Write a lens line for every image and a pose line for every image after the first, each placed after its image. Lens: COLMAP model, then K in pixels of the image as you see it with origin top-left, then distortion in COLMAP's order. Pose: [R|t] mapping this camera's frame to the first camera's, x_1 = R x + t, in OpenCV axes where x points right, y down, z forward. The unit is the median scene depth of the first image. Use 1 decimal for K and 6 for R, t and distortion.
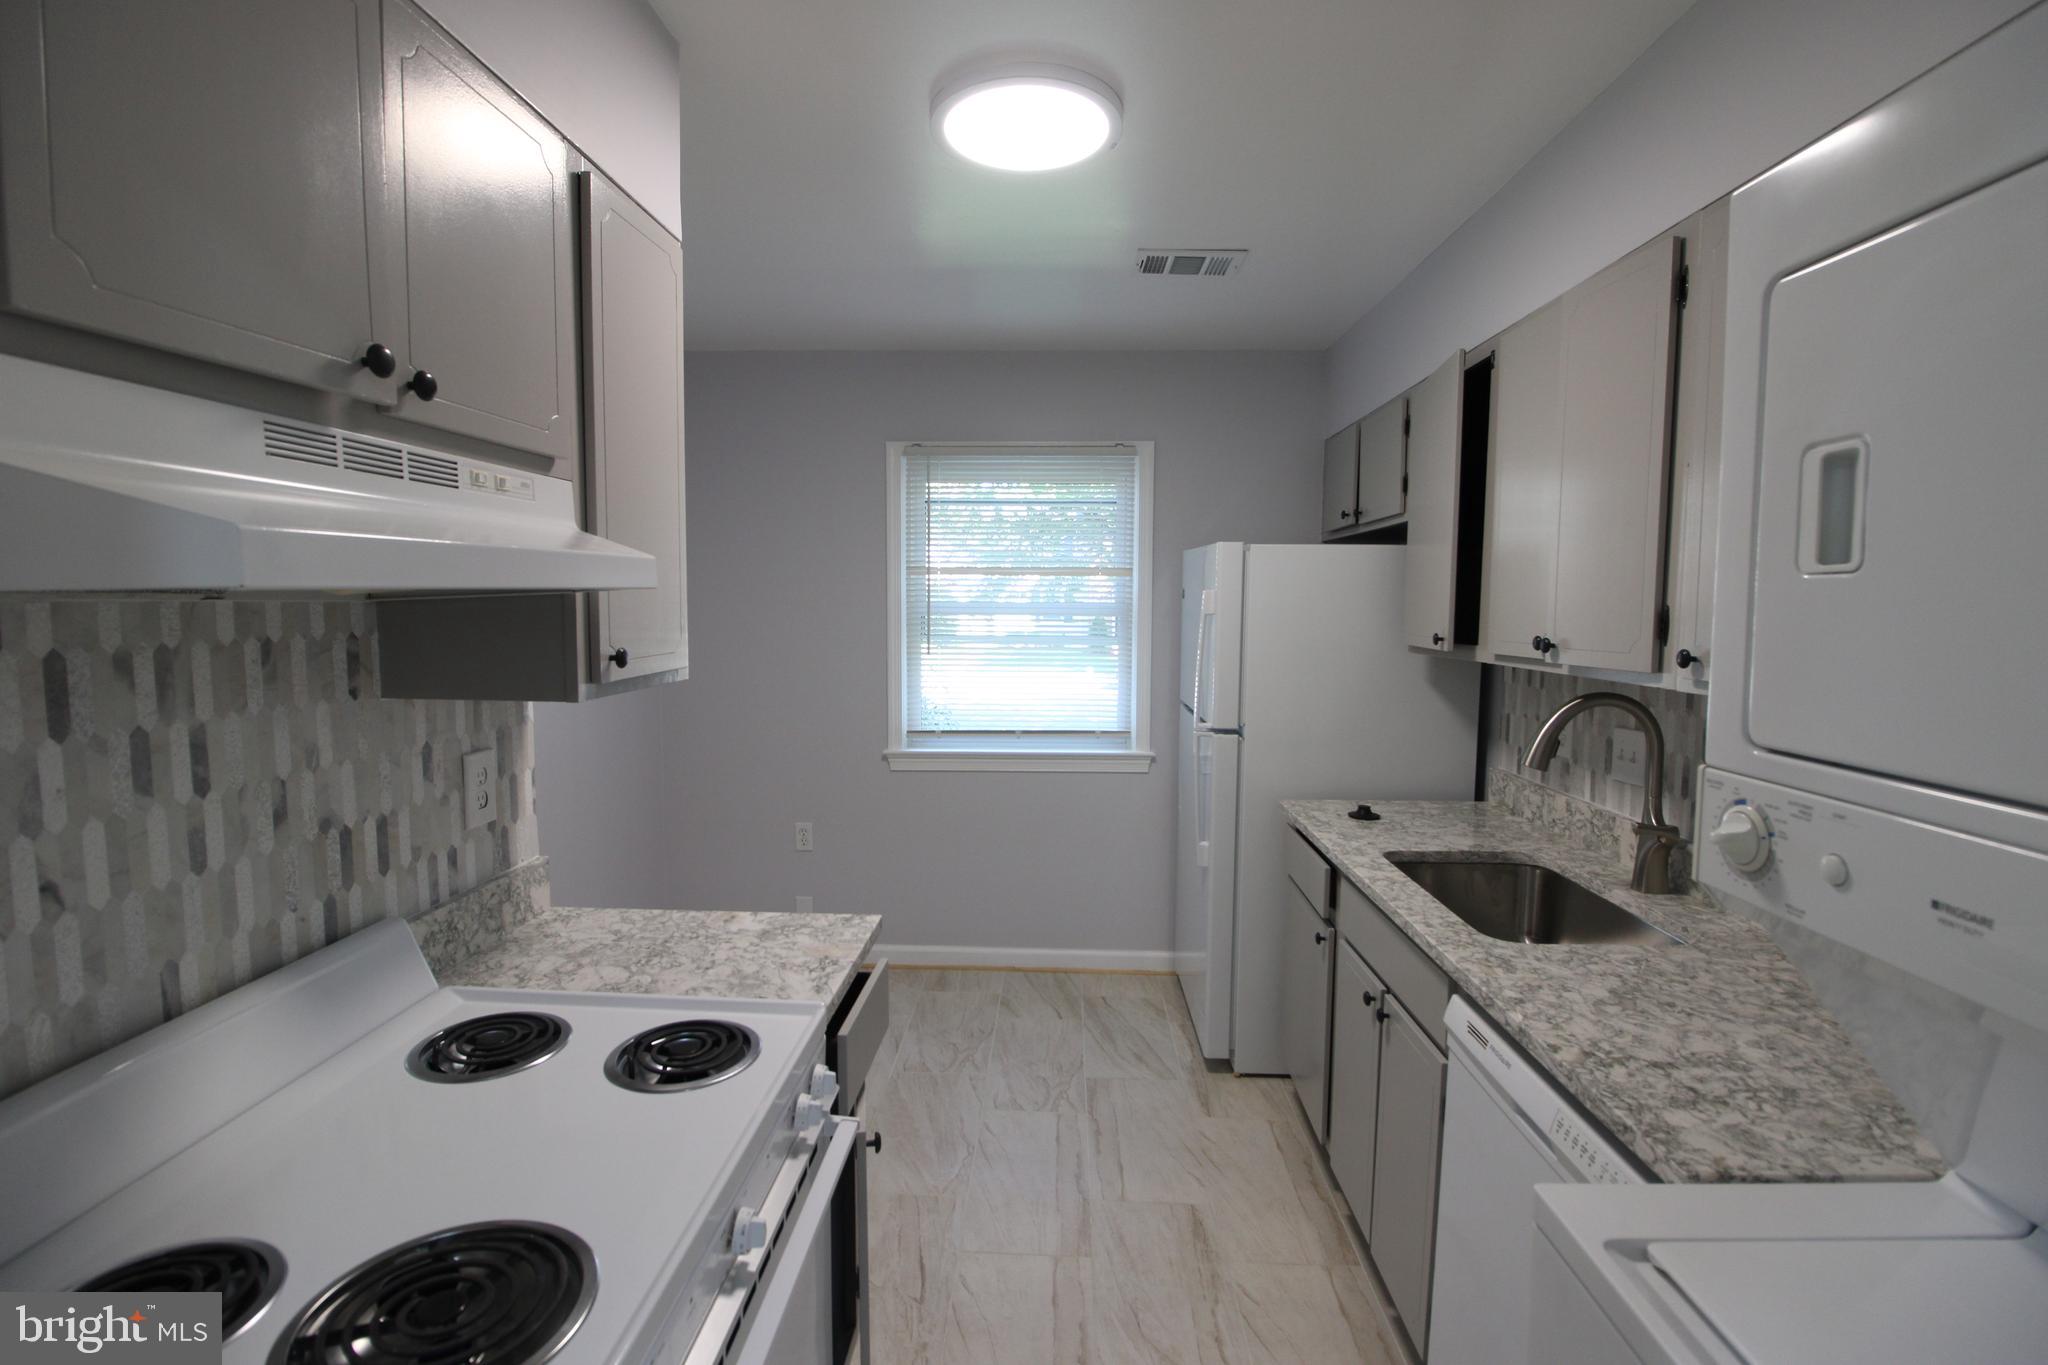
lens RADIAL K [[928.9, 0, 1024.0], [0, 928.9, 682.5], [0, 0, 1]] dist [0.001562, -0.016171]
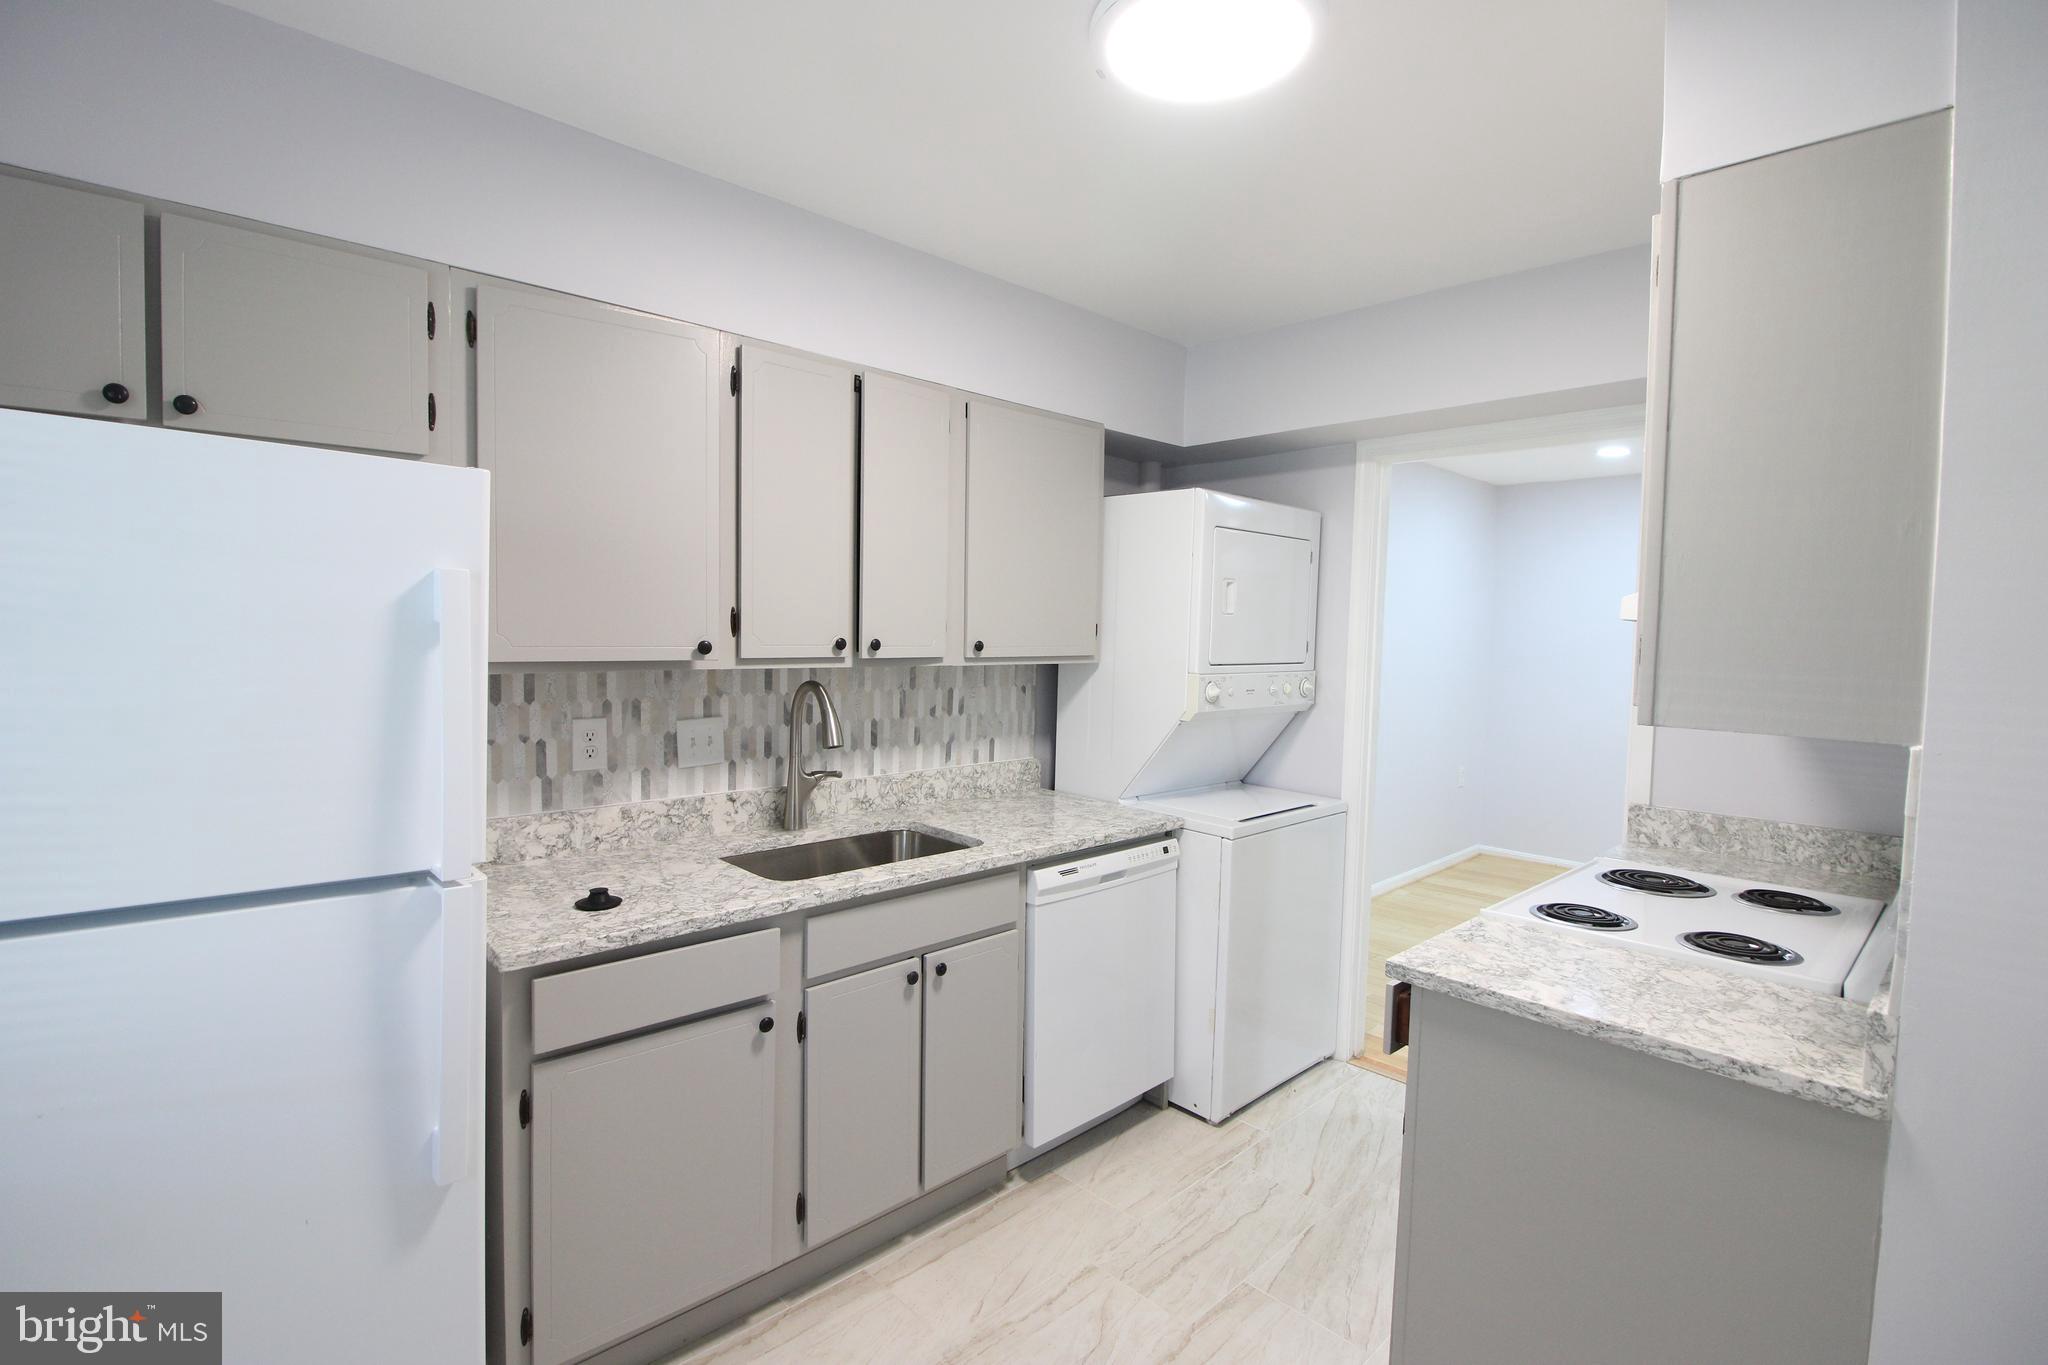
lens RADIAL K [[943.6, 0, 1024.0], [0, 943.6, 682.5], [0, 0, 1]] dist [0.004971, -0.017536]
pose [[-0.713975, -0.063271, 0.697307, -0.544176], [0.032231, 0.991883, 0.123001, -0.154123], [-0.699429, 0.110295, -0.706140, 1.920325]]
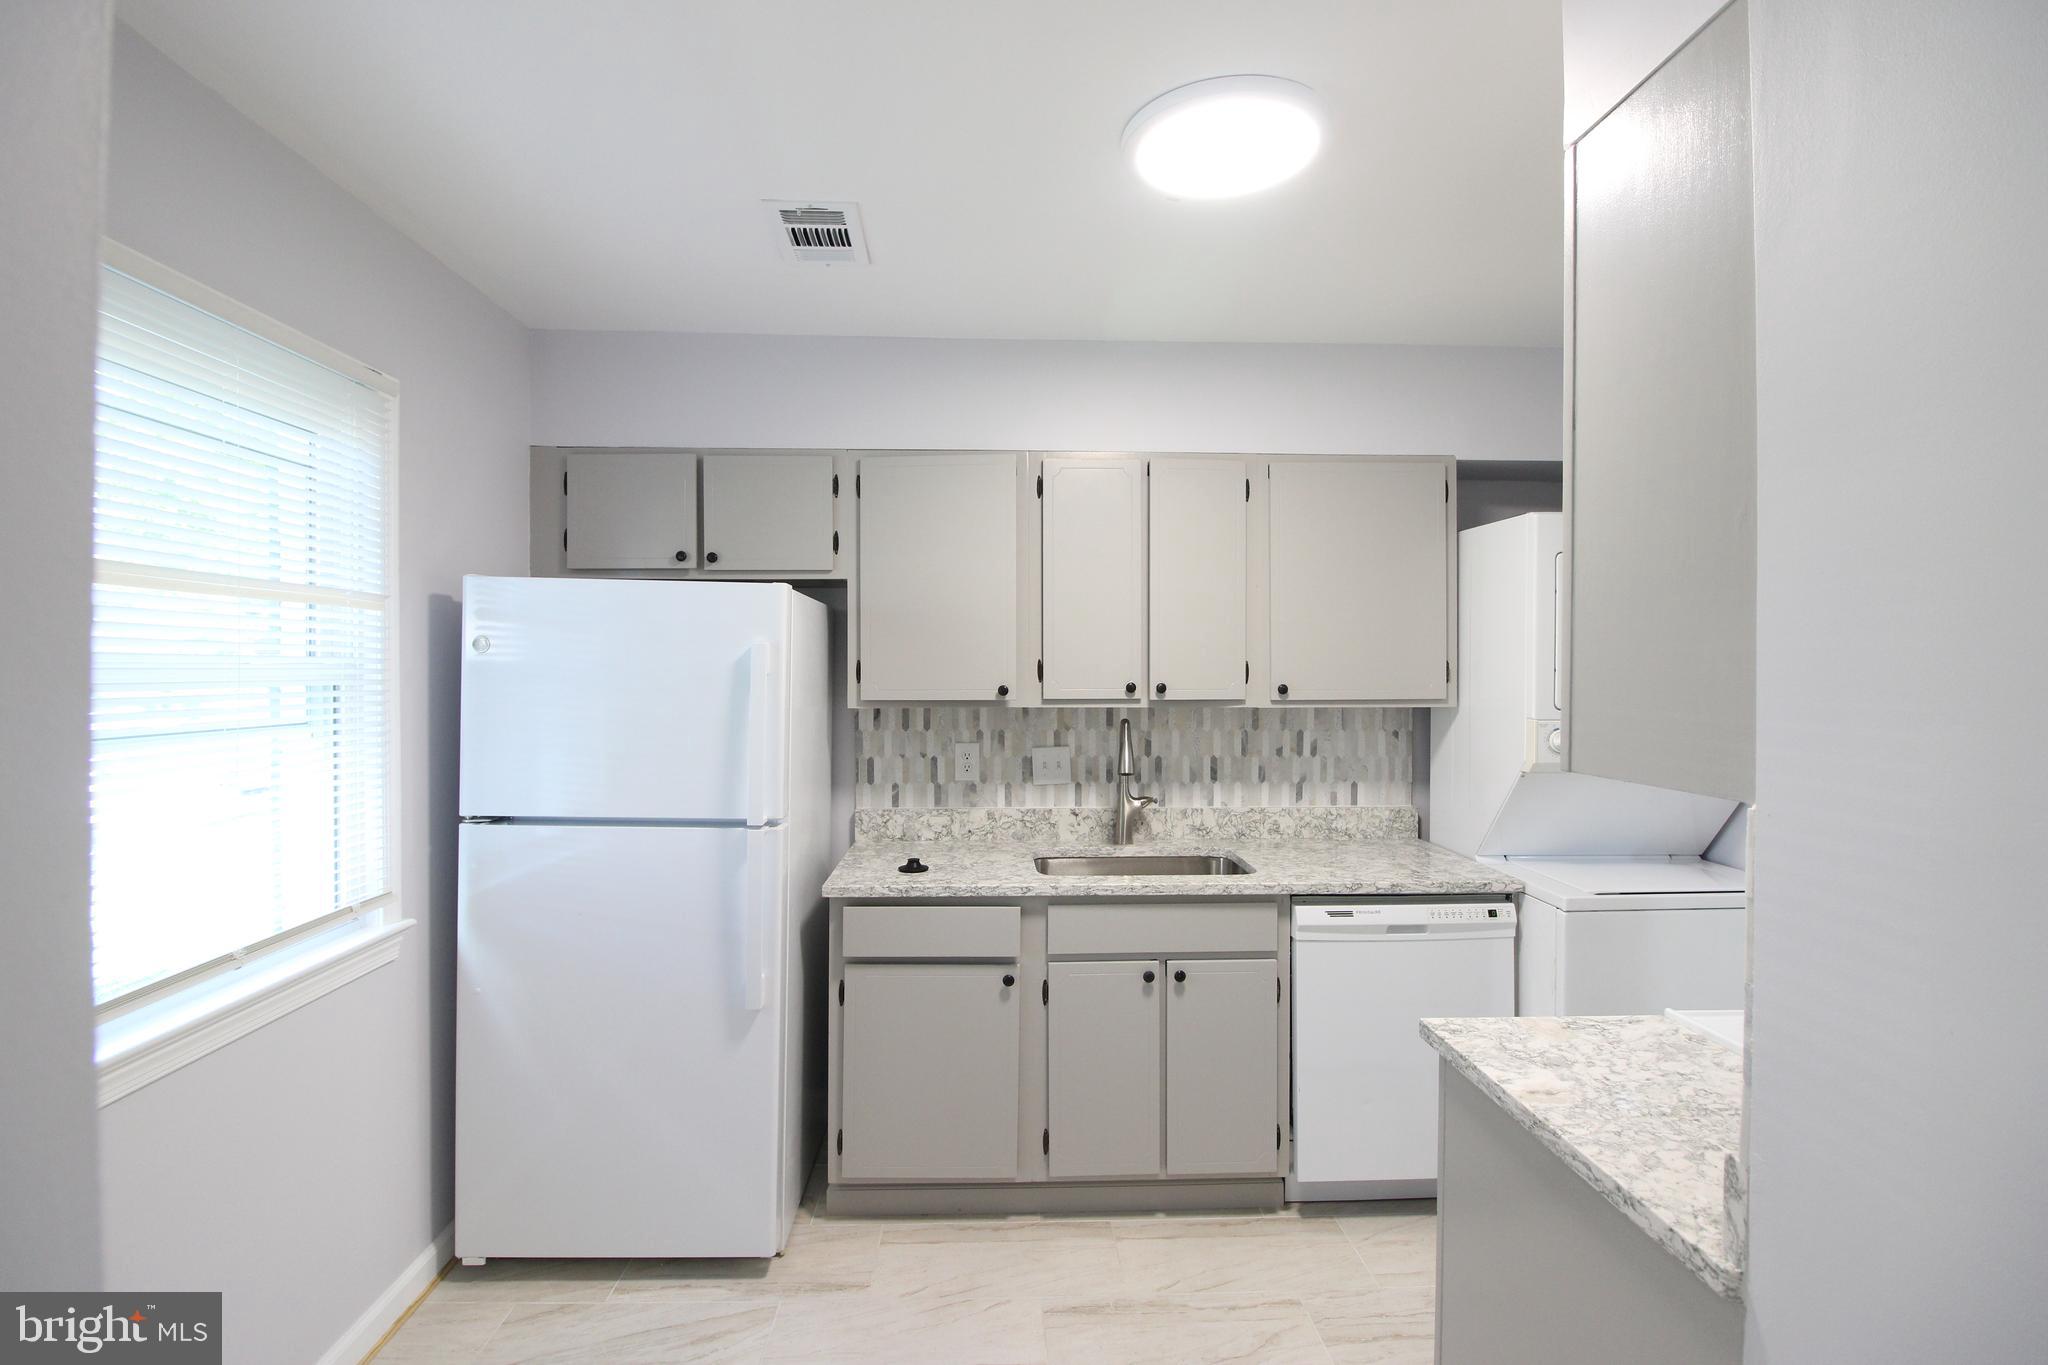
lens RADIAL K [[943.6, 0, 1024.0], [0, 943.6, 682.5], [0, 0, 1]] dist [0.004971, -0.017536]
pose [[-0.078296, -0.021562, 0.996697, -1.013046], [0.081259, 0.996301, 0.027937, -0.118502], [-0.993613, 0.083178, -0.076254, 1.432934]]
